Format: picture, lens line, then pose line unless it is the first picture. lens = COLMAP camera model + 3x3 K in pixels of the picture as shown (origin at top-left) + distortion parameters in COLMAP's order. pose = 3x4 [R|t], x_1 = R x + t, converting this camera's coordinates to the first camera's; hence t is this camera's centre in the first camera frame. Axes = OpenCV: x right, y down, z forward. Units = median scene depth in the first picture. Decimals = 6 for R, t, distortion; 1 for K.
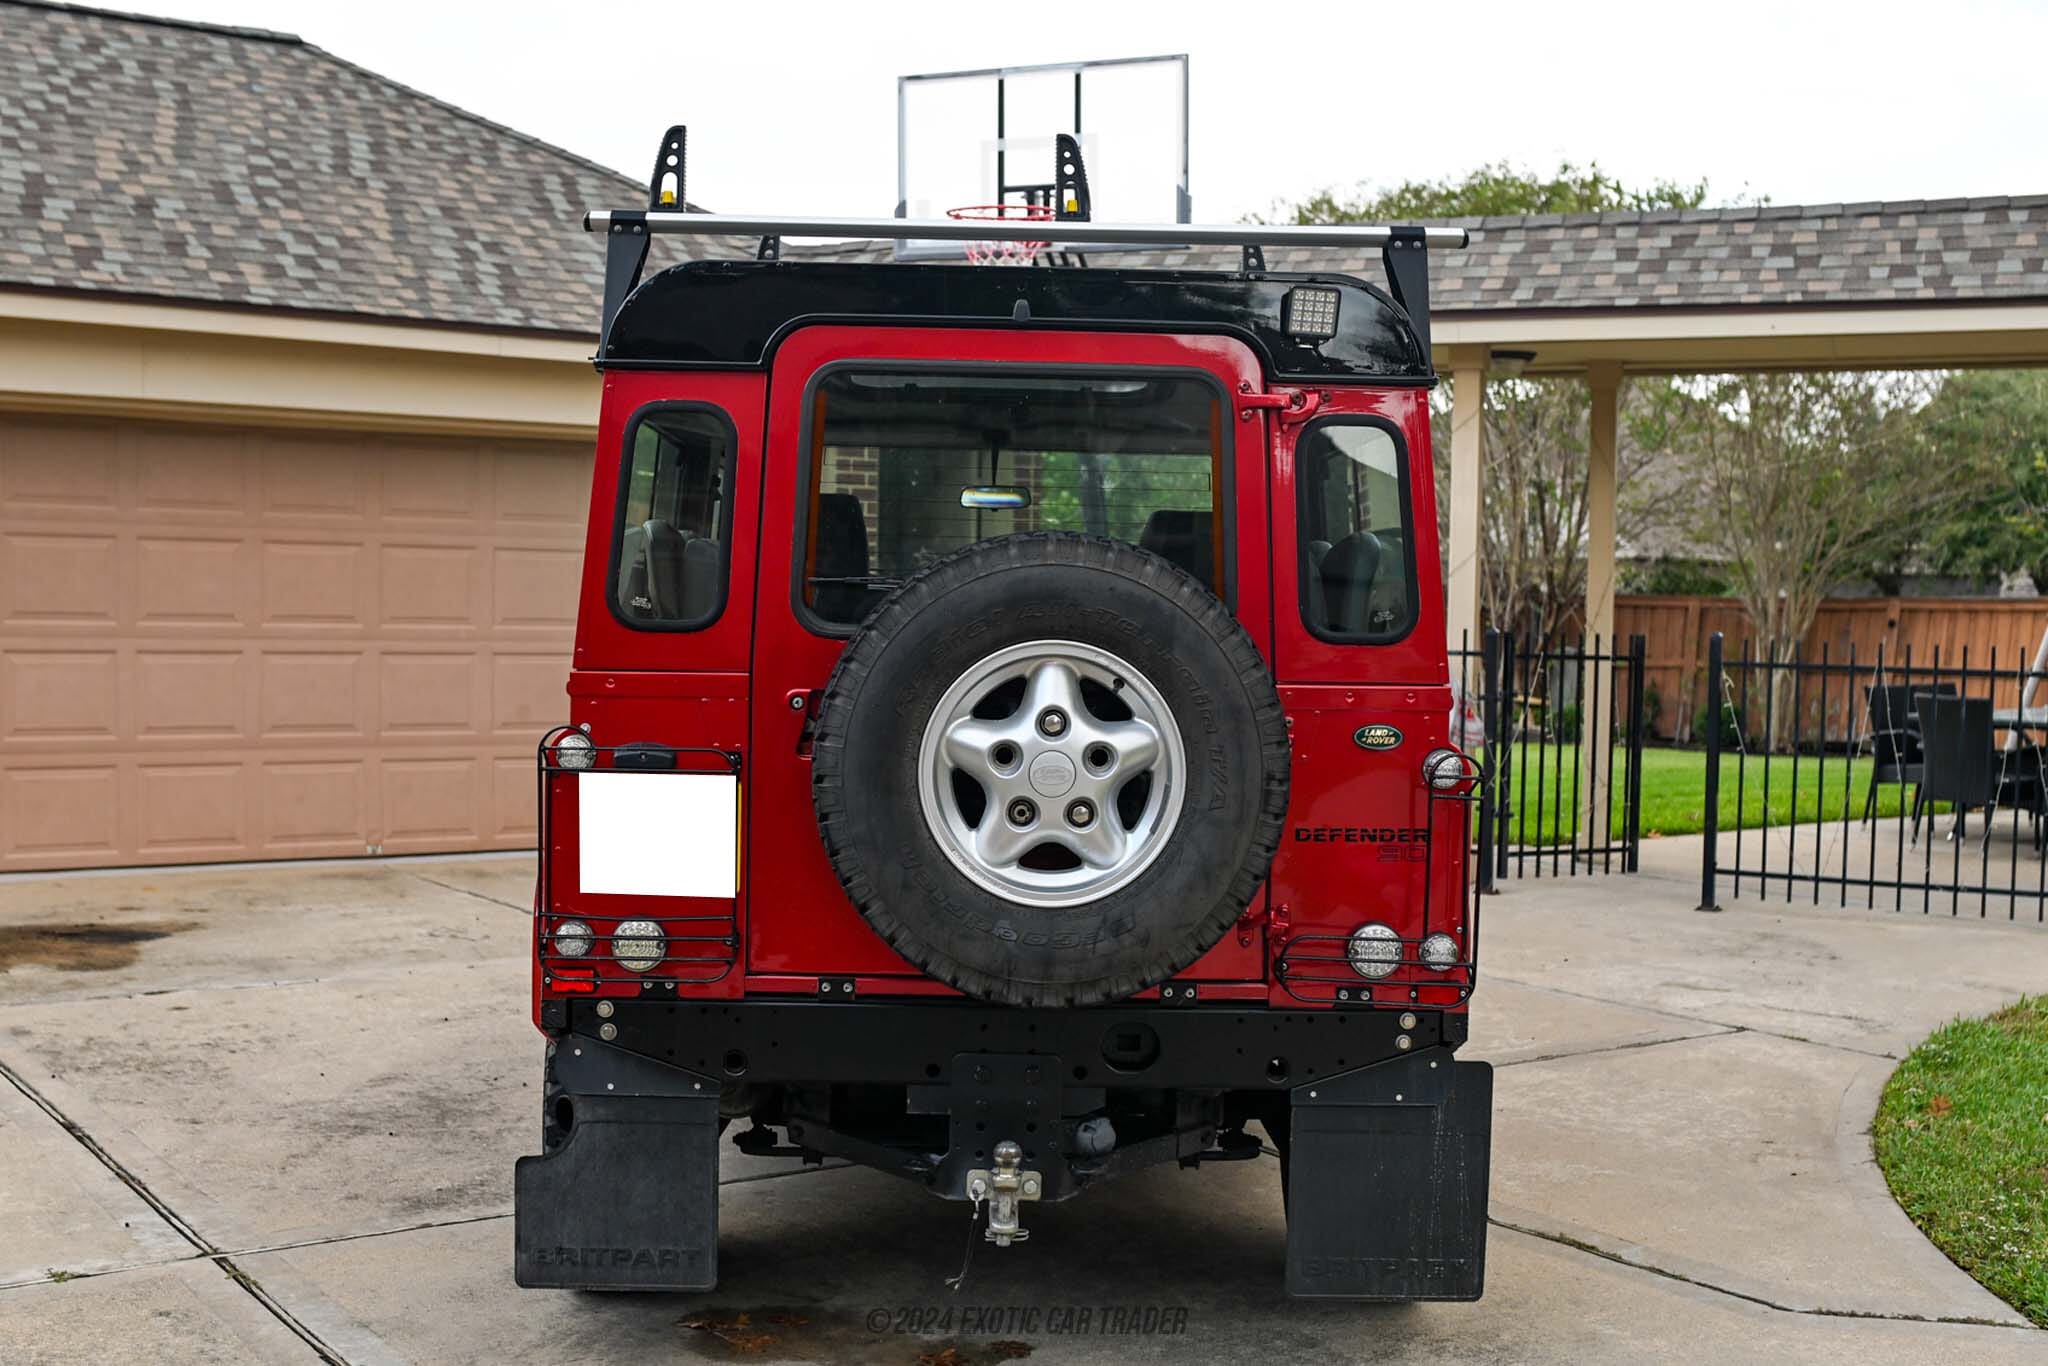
lens RADIAL K [[2401.9, 0, 1013.9], [0, 2401.9, 722.8], [0, 0, 1]] dist [-0.049094, 0.034613]
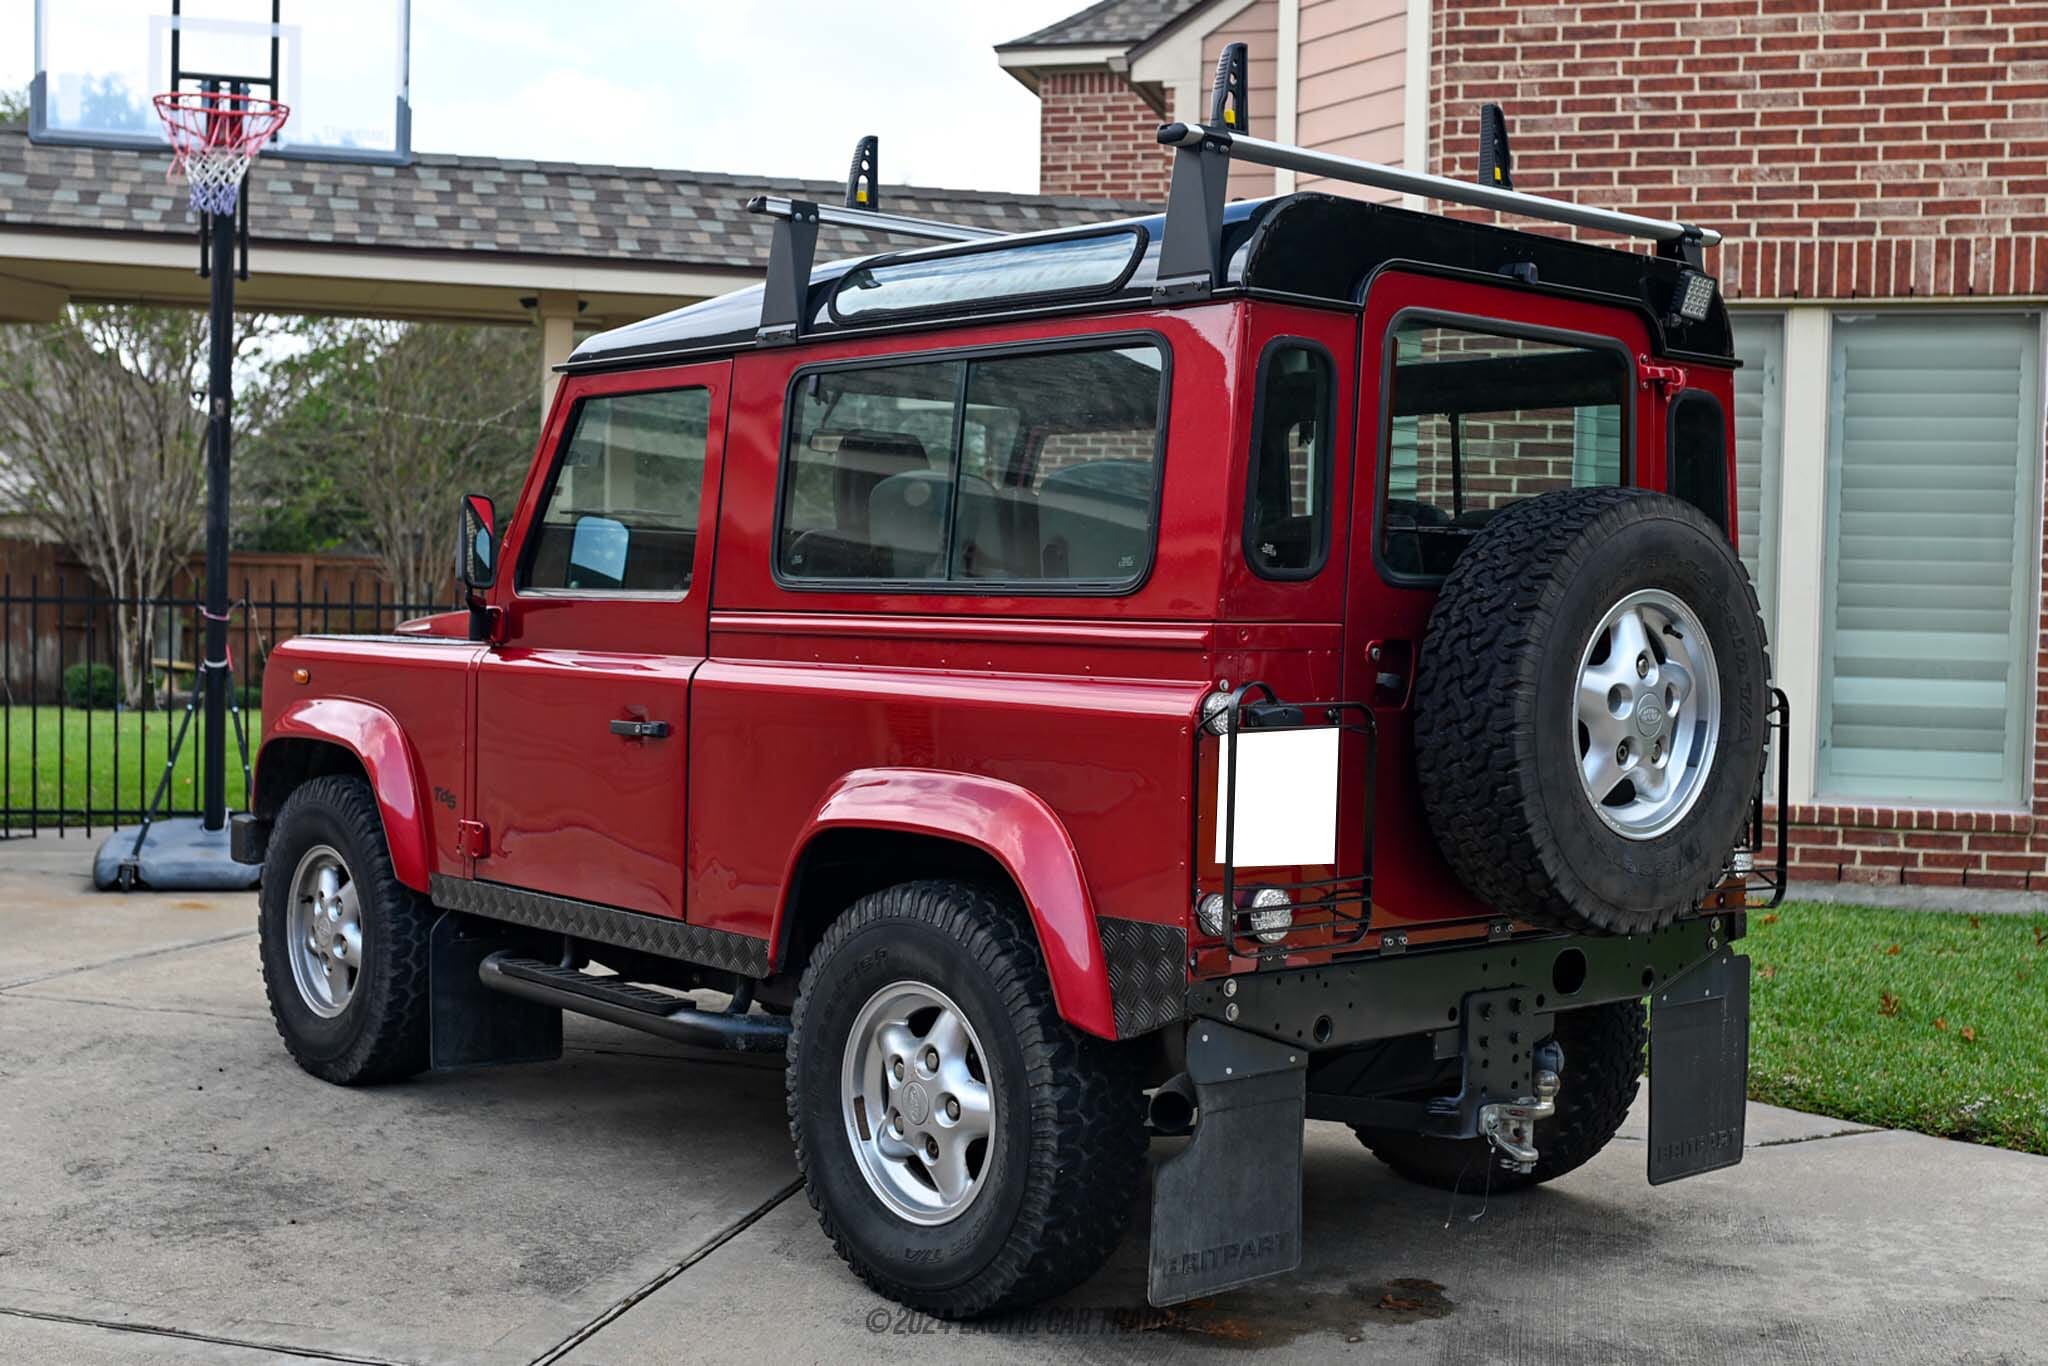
lens RADIAL K [[2481.7, 0, 1024.0], [0, 2481.7, 683.0], [0, 0, 1]] dist [-0.047362, 0.029320]
pose [[0.763680, -0.025679, 0.645084, -0.847377], [0.026645, 0.999611, 0.008249, -0.008597], [-0.645045, 0.010889, 0.764067, 0.316847]]
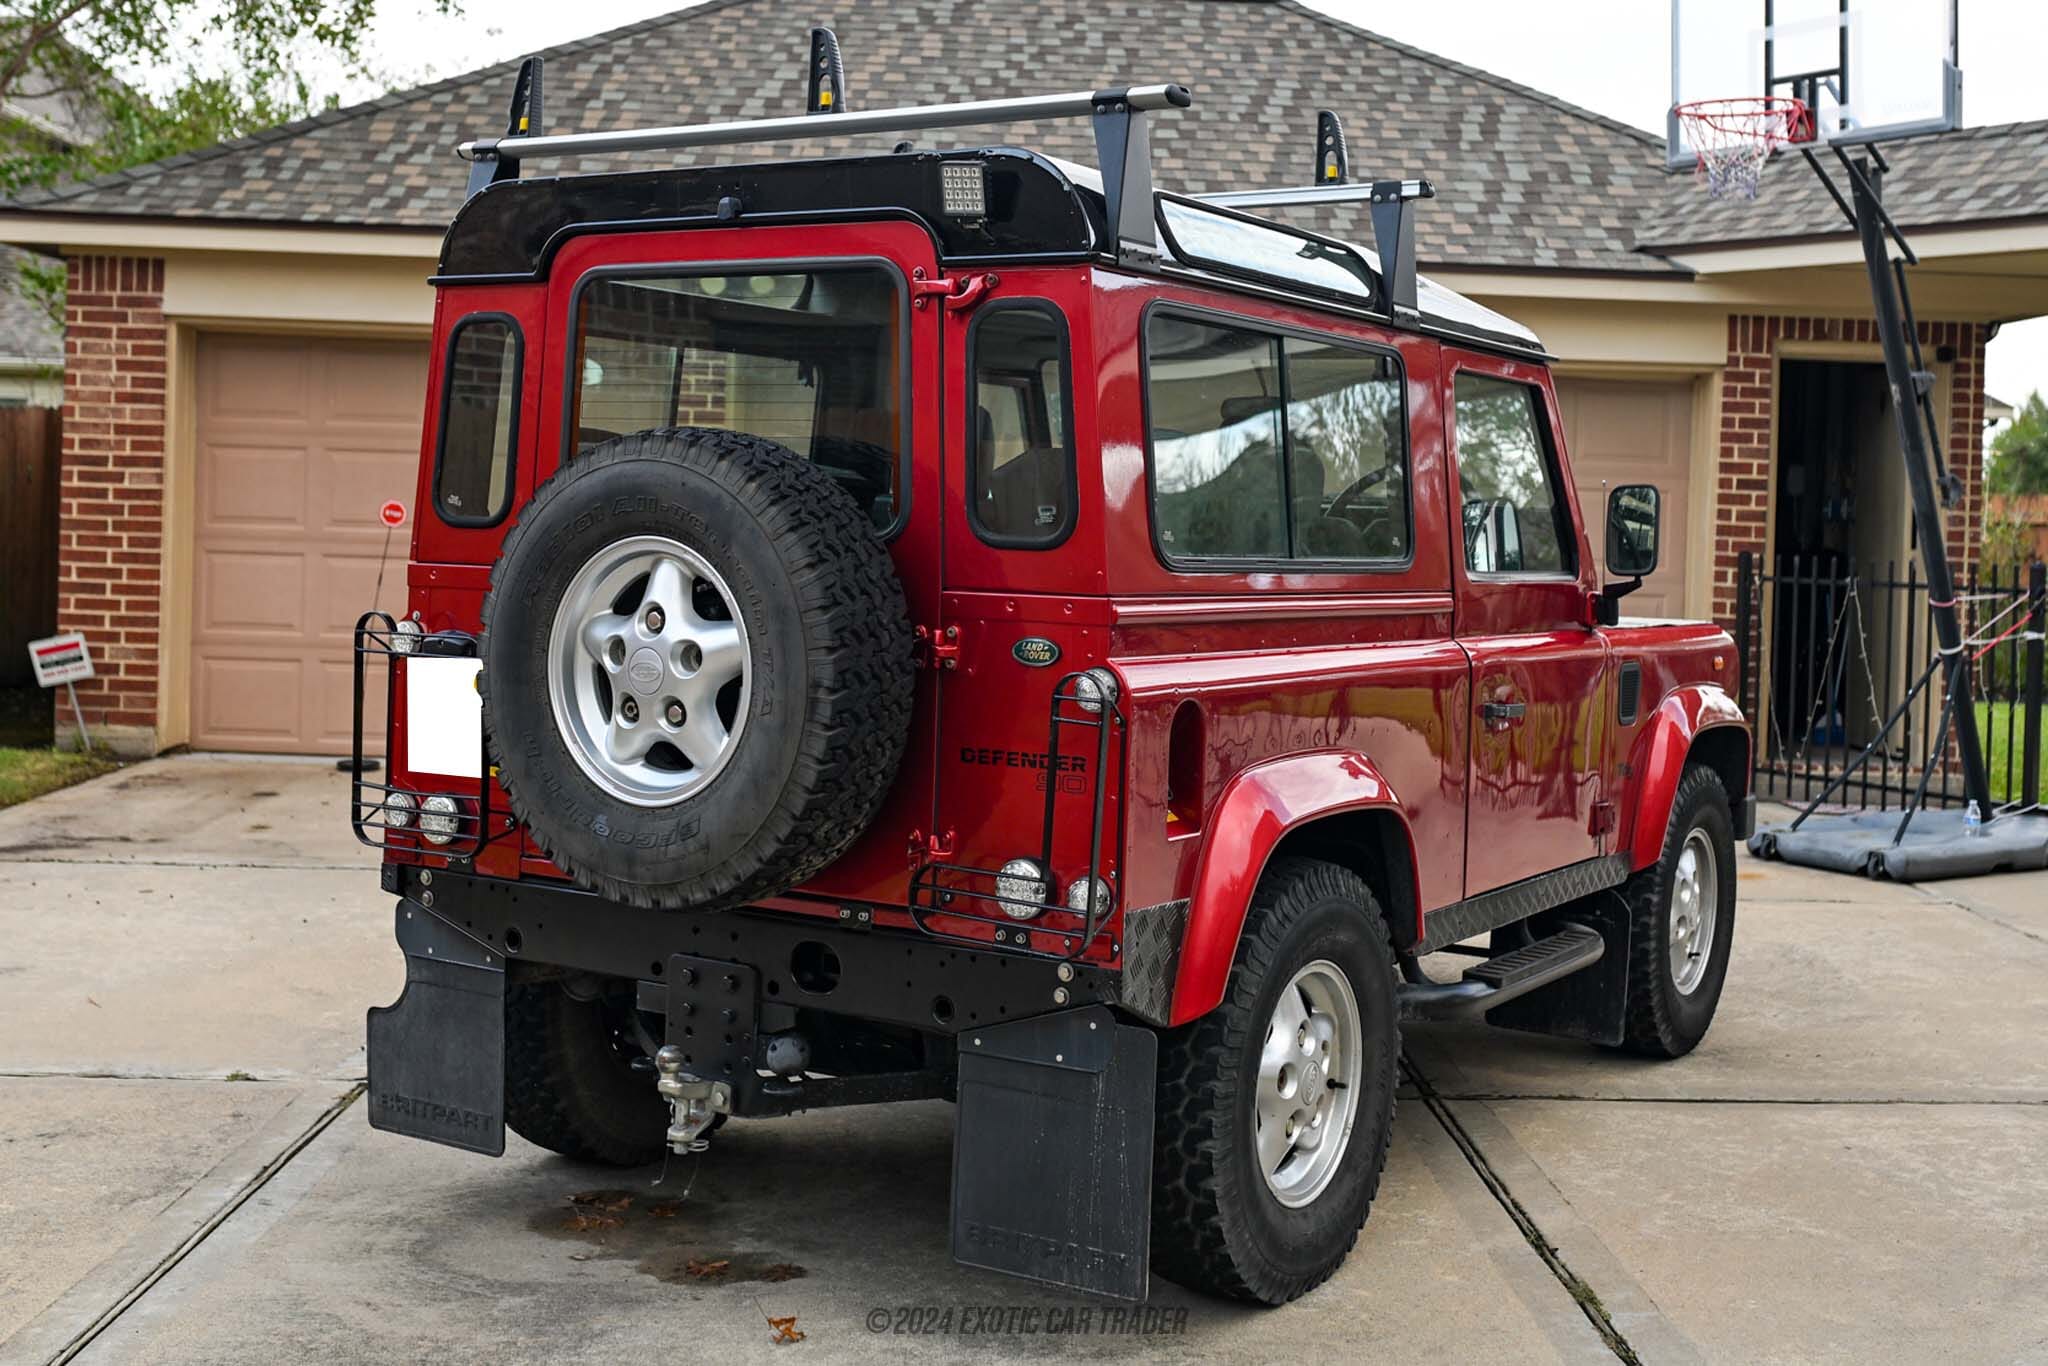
lens RADIAL K [[2436.8, 0, 1030.1], [0, 2436.8, 536.4], [0, 0, 1]] dist [-0.059035, 0.041493]
pose [[0.832350, 0.010470, -0.554151, 0.658281], [-0.042315, 0.998104, -0.044701, 0.003691], [0.552632, 0.060656, 0.831215, 0.233992]]
